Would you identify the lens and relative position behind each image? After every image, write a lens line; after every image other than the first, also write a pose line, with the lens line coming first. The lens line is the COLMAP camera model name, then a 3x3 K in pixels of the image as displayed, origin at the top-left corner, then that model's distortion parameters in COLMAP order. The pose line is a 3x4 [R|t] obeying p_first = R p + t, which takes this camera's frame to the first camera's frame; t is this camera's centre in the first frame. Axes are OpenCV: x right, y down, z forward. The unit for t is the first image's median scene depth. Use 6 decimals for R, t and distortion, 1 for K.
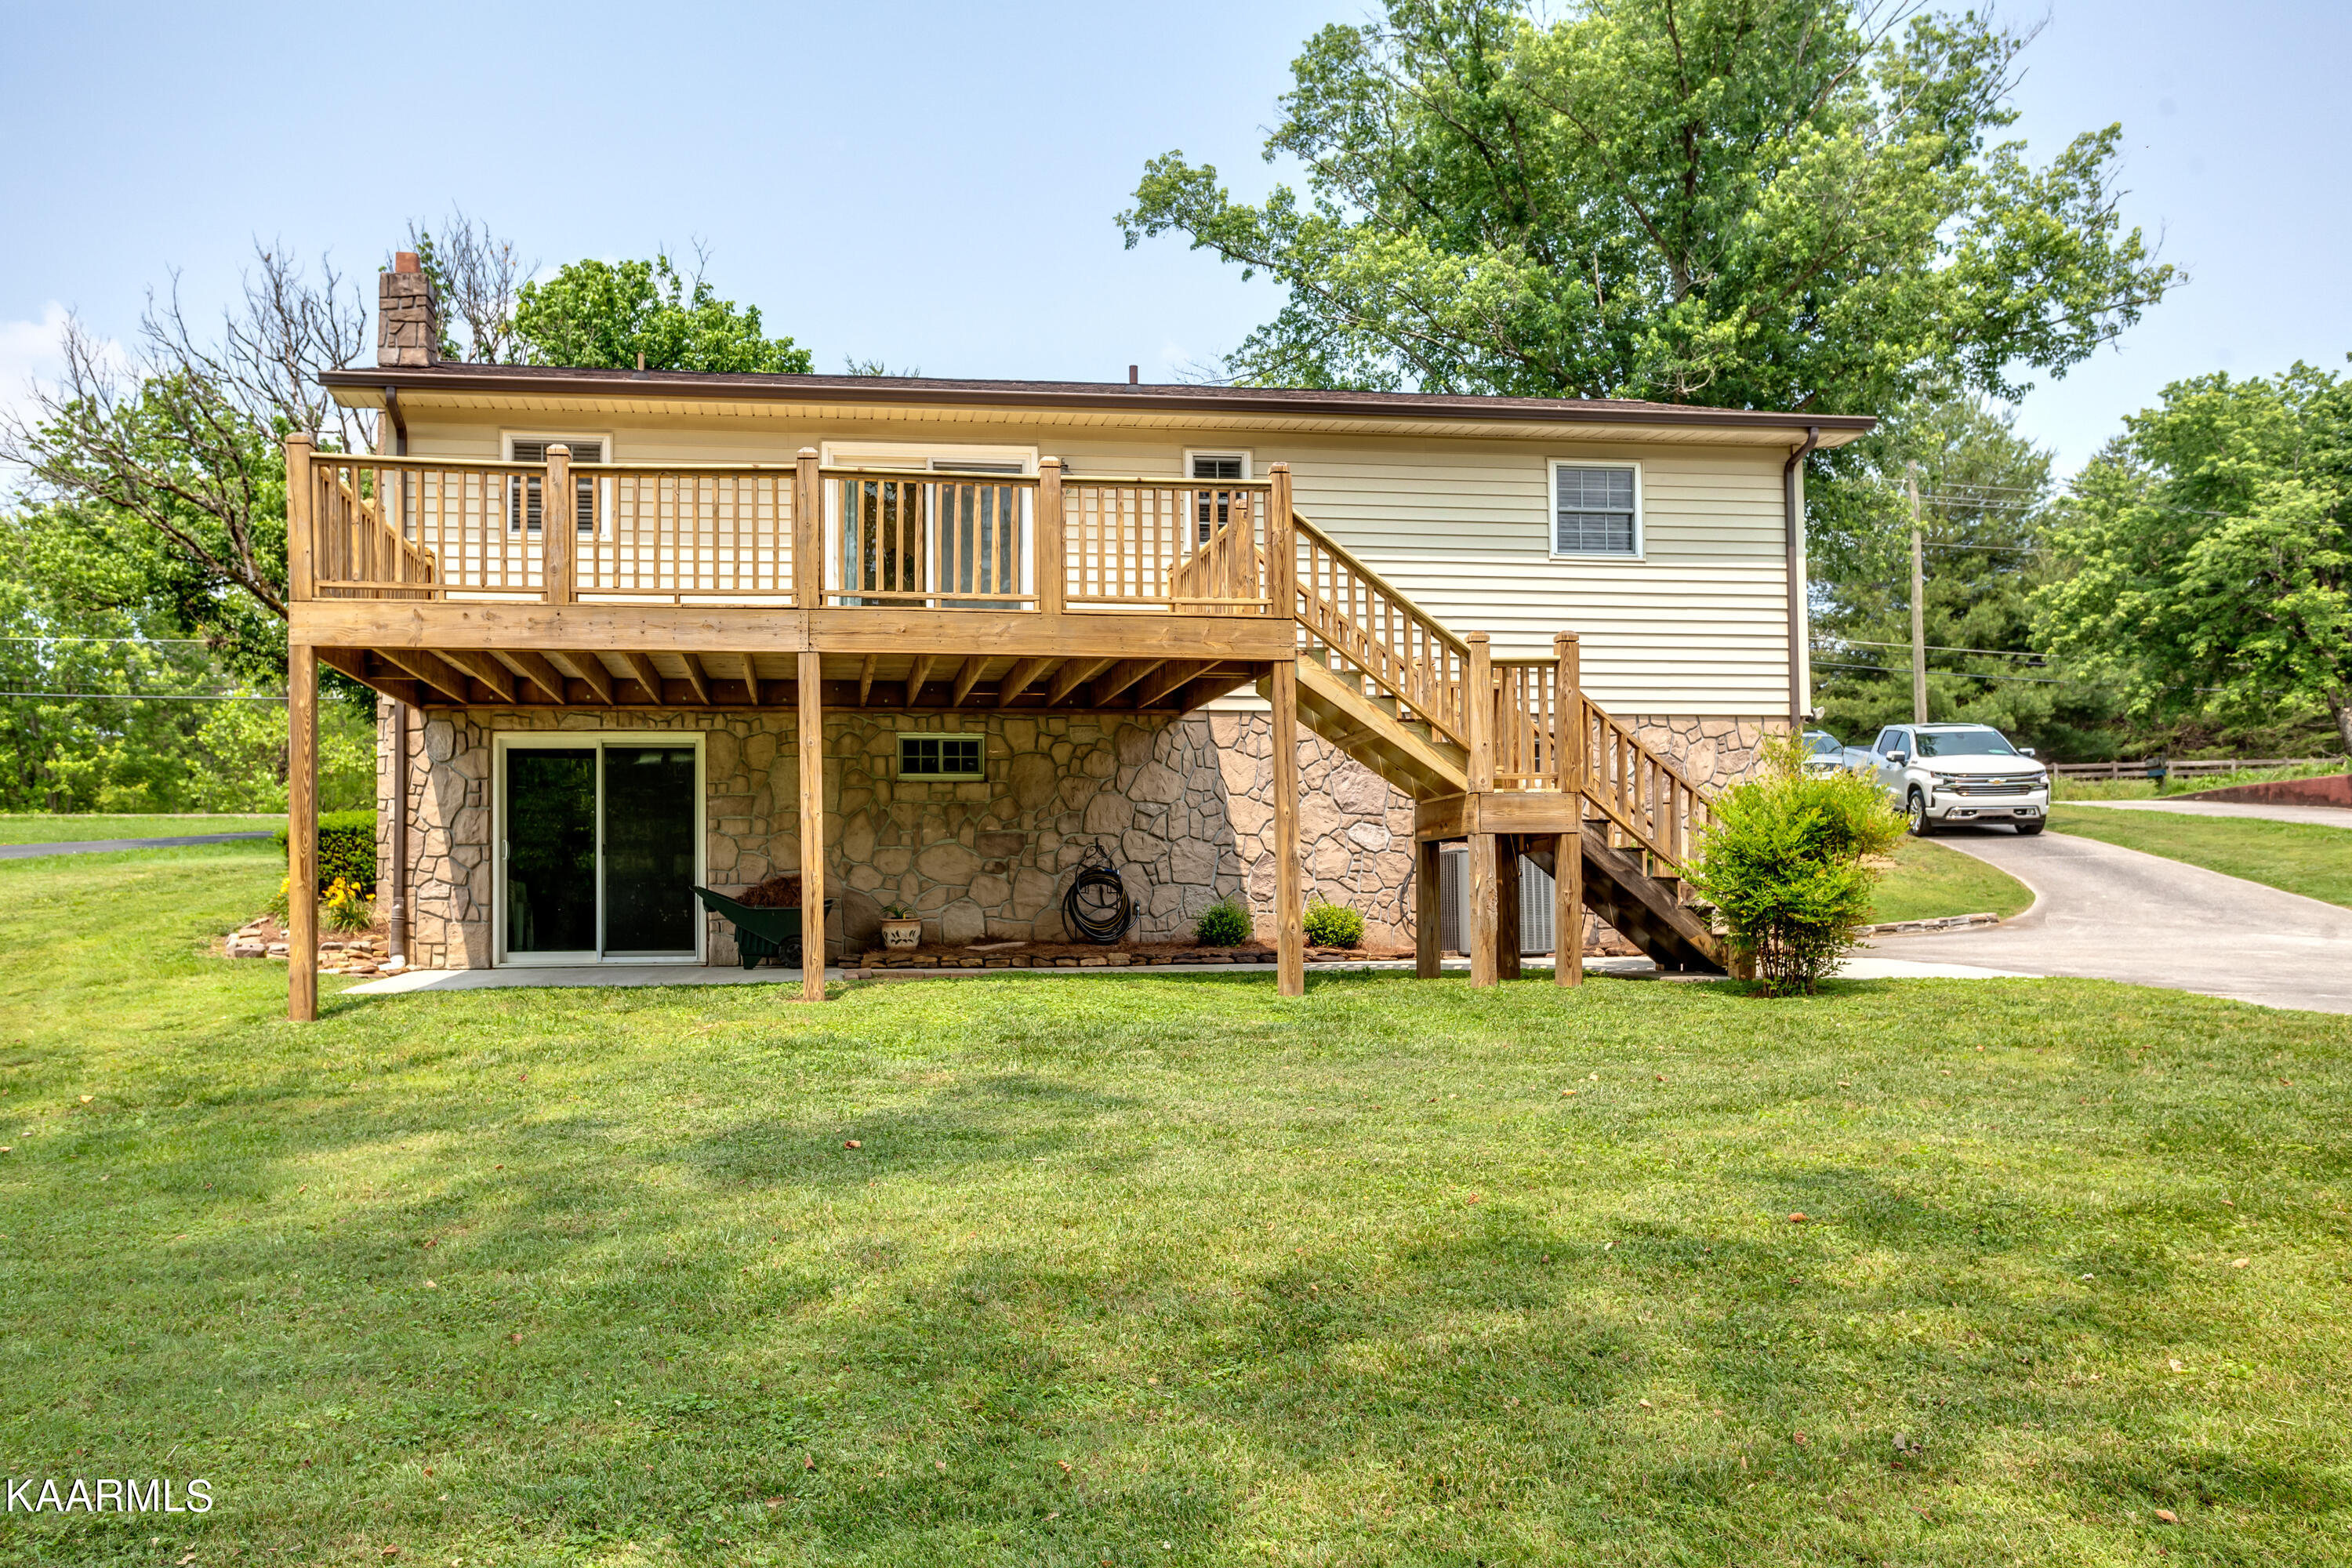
lens RADIAL K [[1804.6, 0, 1175.7], [0, 1804.6, 771.5], [0, 0, 1]] dist [-0.009630, -0.004784]
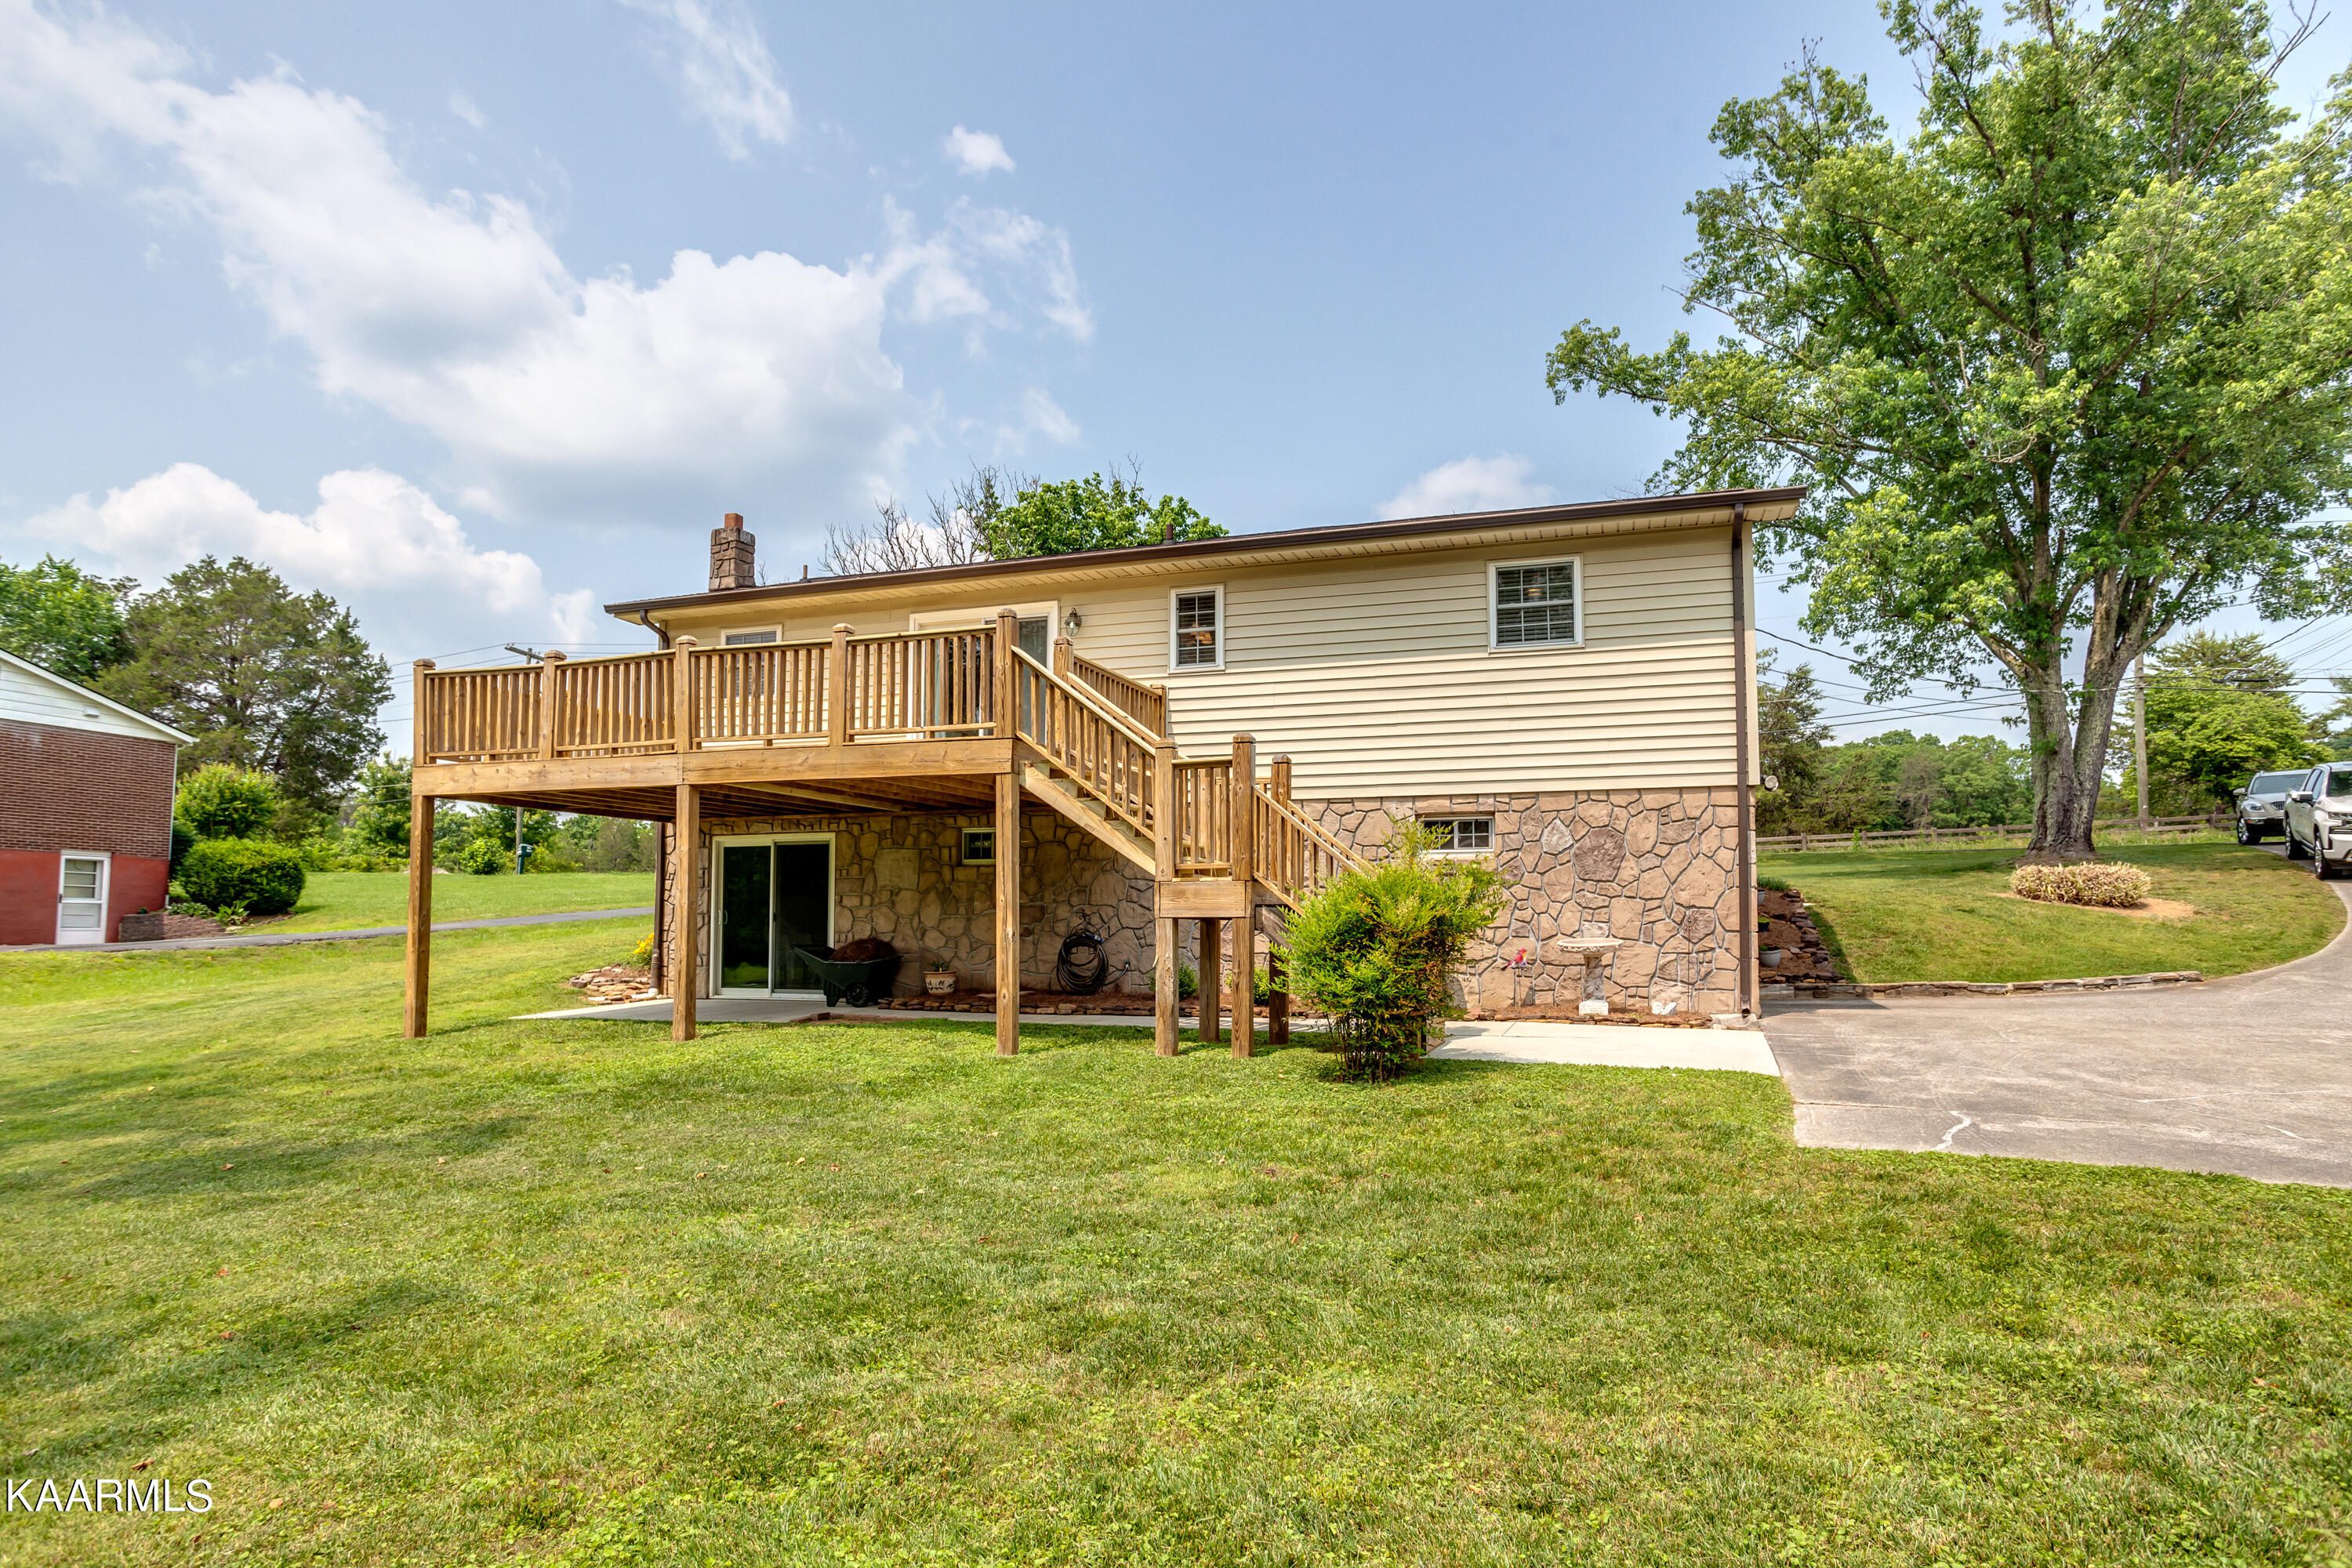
lens RADIAL K [[1352.6, 0, 1177.8], [0, 1352.6, 806.2], [0, 0, 1]] dist [-0.035150, 0.003847]
pose [[0.889800, -0.033441, -0.455124, 0.407067], [0.027272, 0.999426, -0.020116, -0.012681], [0.455536, 0.005488, 0.890201, 0.178050]]
